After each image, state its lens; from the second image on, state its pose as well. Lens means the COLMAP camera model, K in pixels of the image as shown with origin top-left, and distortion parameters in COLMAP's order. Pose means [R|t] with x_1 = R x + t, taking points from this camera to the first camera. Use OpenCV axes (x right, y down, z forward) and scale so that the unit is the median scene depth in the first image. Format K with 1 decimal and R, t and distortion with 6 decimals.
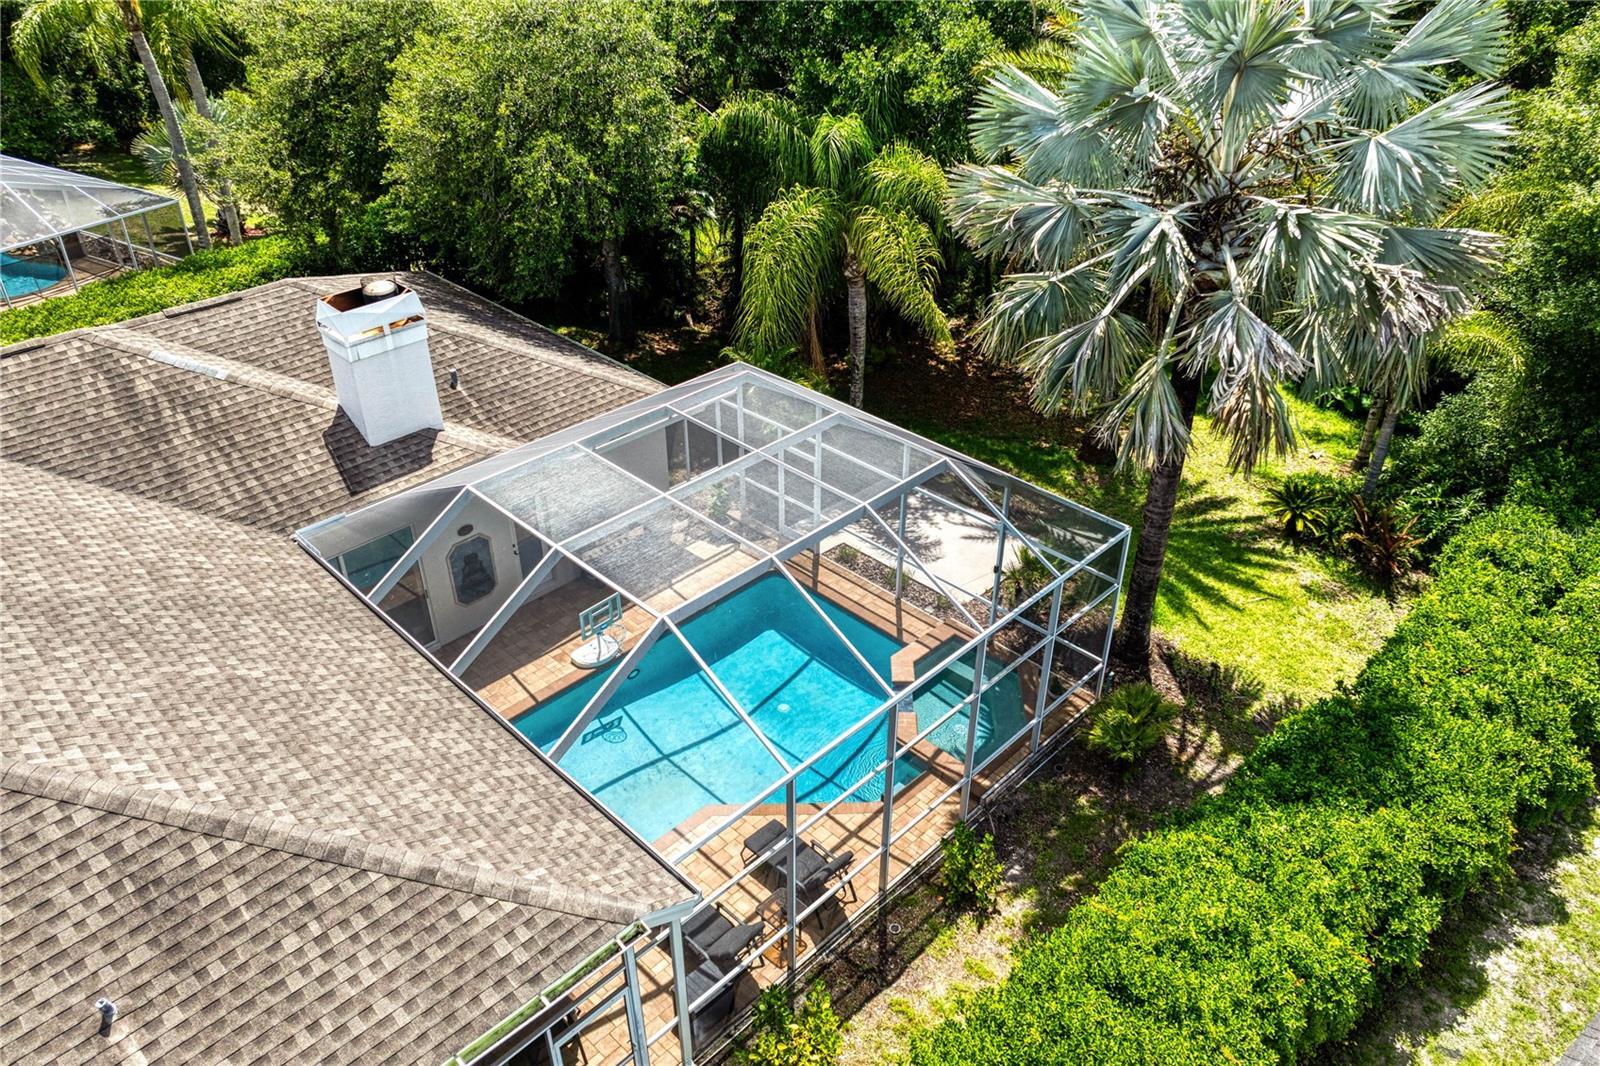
lens RADIAL K [[1125.8, 0, 803.9], [0, 1125.8, 524.9], [0, 0, 1]] dist [-0.038460, -0.003036]
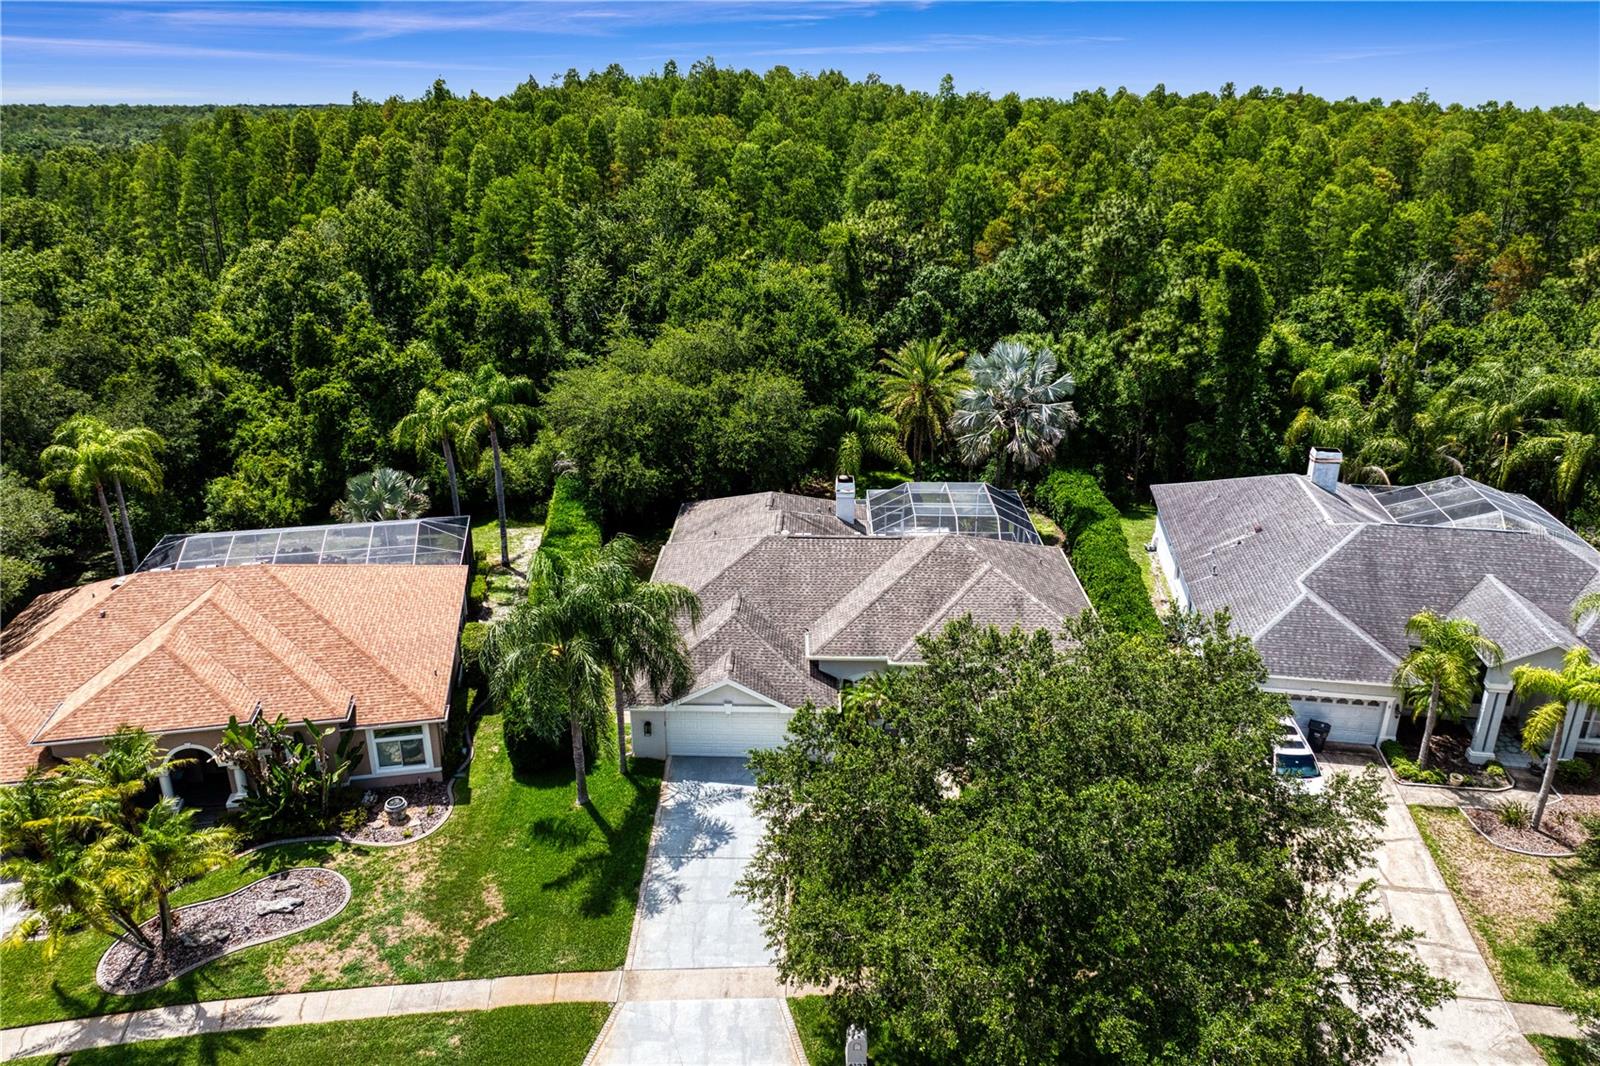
lens RADIAL K [[1125.8, 0, 803.9], [0, 1125.8, 524.9], [0, 0, 1]] dist [-0.038460, -0.003036]
pose [[0.722464, -0.239606, 0.648564, -2.618693], [0.369668, 0.926562, -0.069480, 0.102935], [-0.584287, 0.289950, 0.757983, -1.385613]]
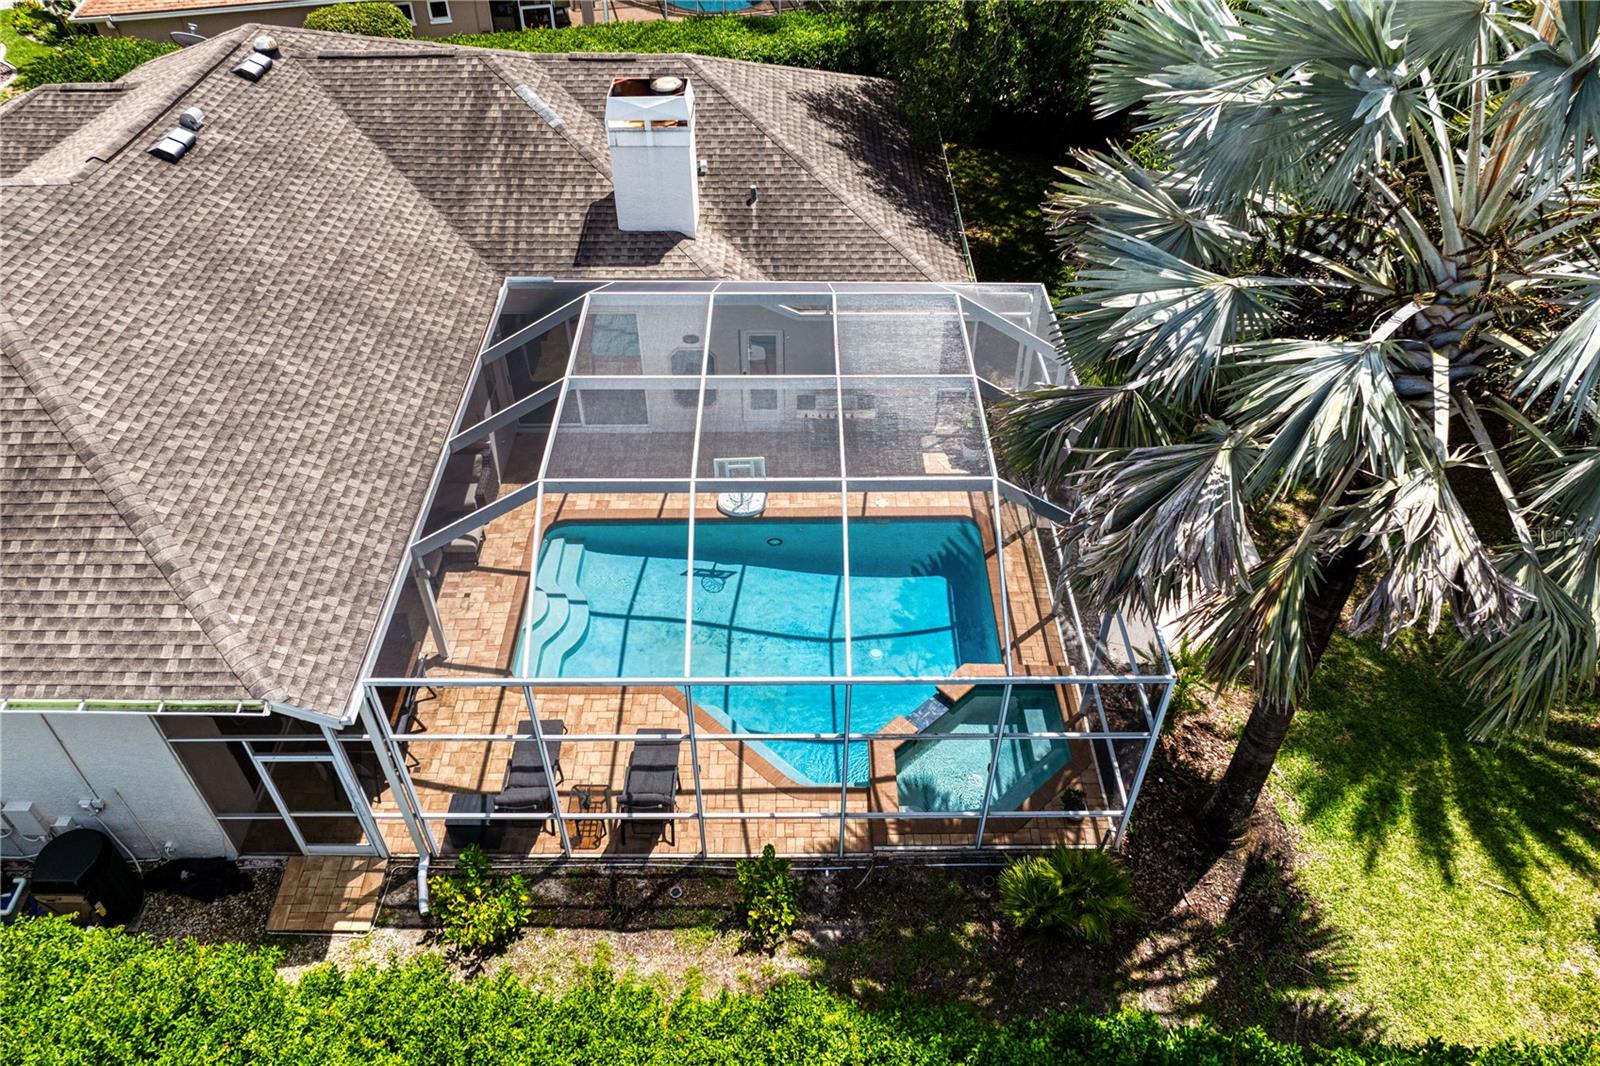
lens RADIAL K [[1125.8, 0, 803.9], [0, 1125.8, 524.9], [0, 0, 1]] dist [-0.038460, -0.003036]
pose [[0.708495, 0.469816, -0.526600, 0.434898], [-0.382340, 0.882730, 0.273137, -0.182768], [0.593170, 0.007824, 0.805039, 0.253538]]
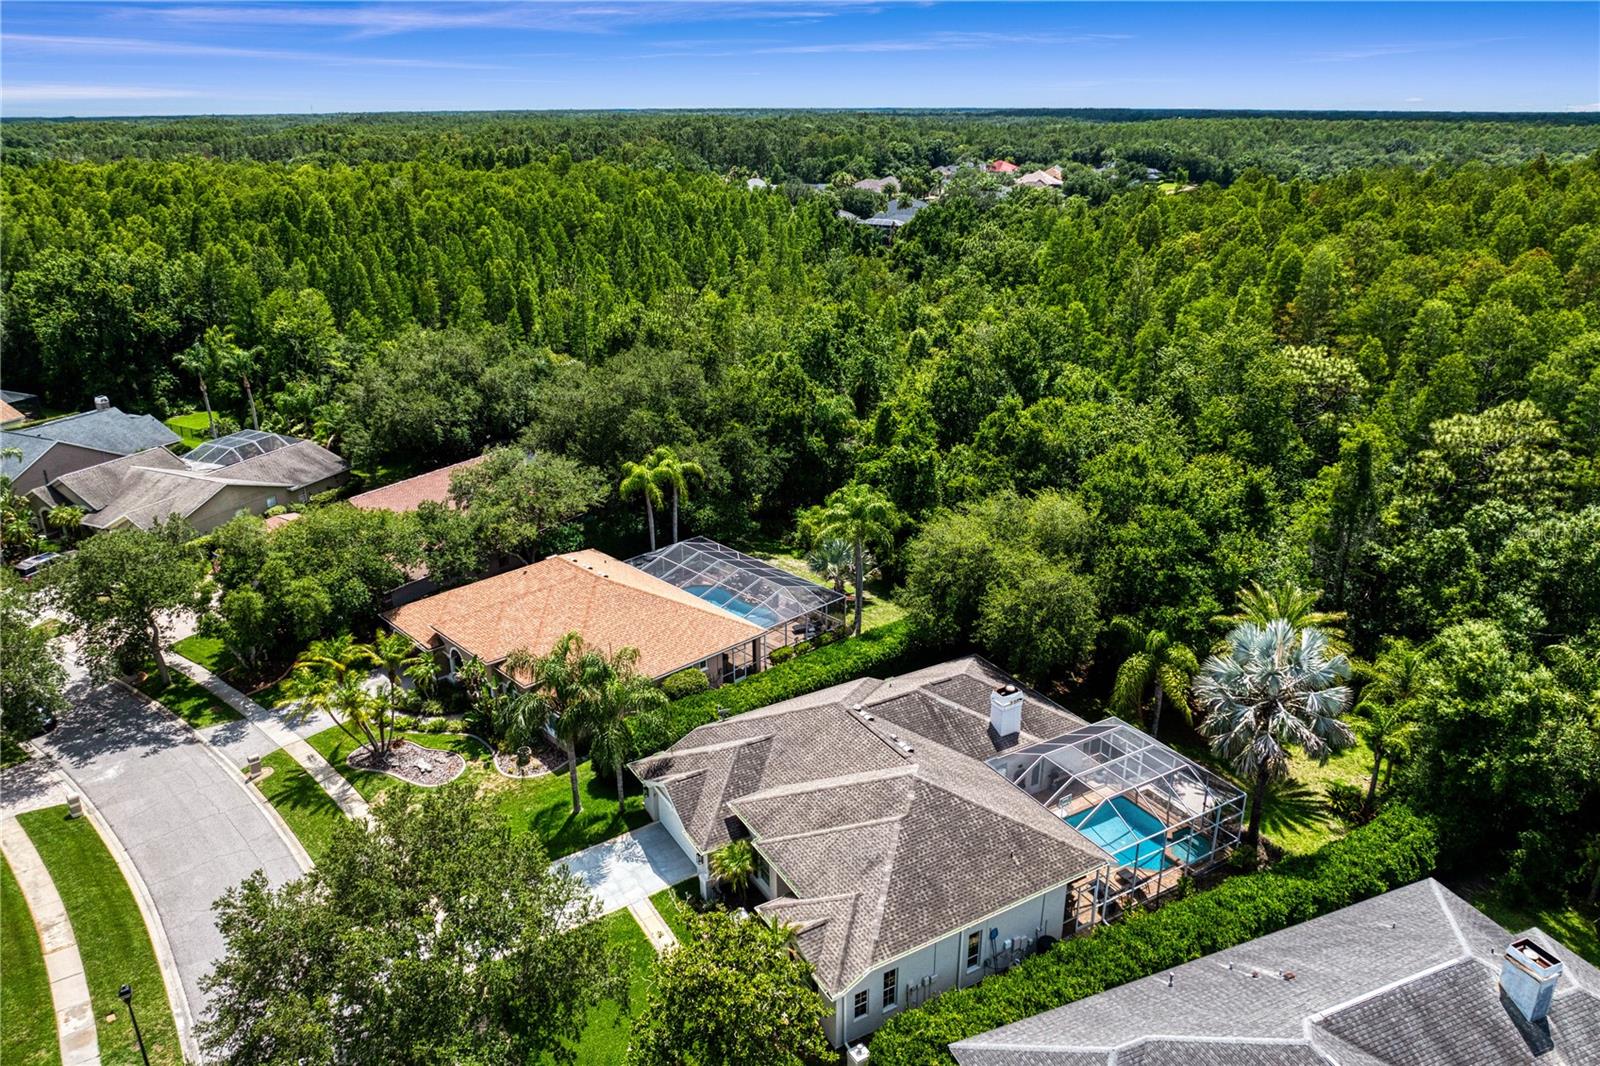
lens RADIAL K [[1125.8, 0, 803.9], [0, 1125.8, 524.9], [0, 0, 1]] dist [-0.038460, -0.003036]
pose [[0.967531, 0.084957, -0.238047, -0.221904], [-0.133570, 0.971425, -0.196196, 0.047722], [0.214576, 0.221622, 0.951231, -2.330194]]
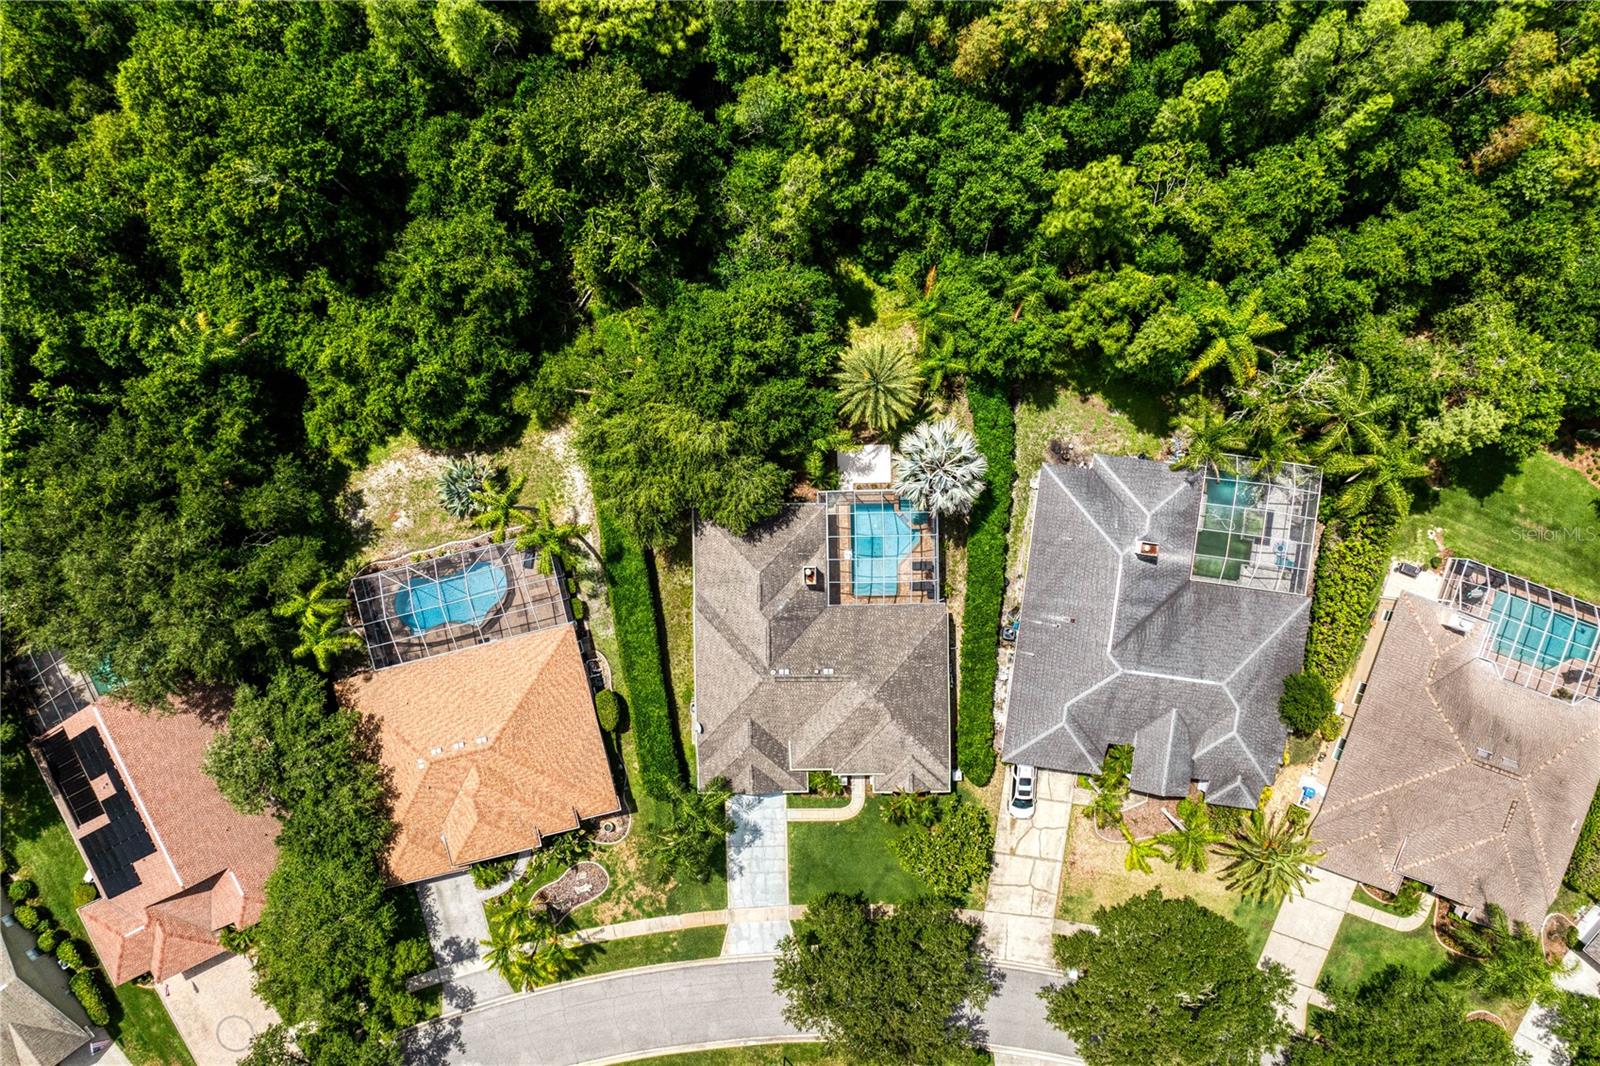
lens RADIAL K [[1125.8, 0, 803.9], [0, 1125.8, 524.9], [0, 0, 1]] dist [-0.038460, -0.003036]
pose [[0.700452, -0.713648, -0.008583, -0.204971], [0.394446, 0.377074, 0.837990, -4.308765], [-0.594793, -0.590357, 0.545618, -1.488839]]
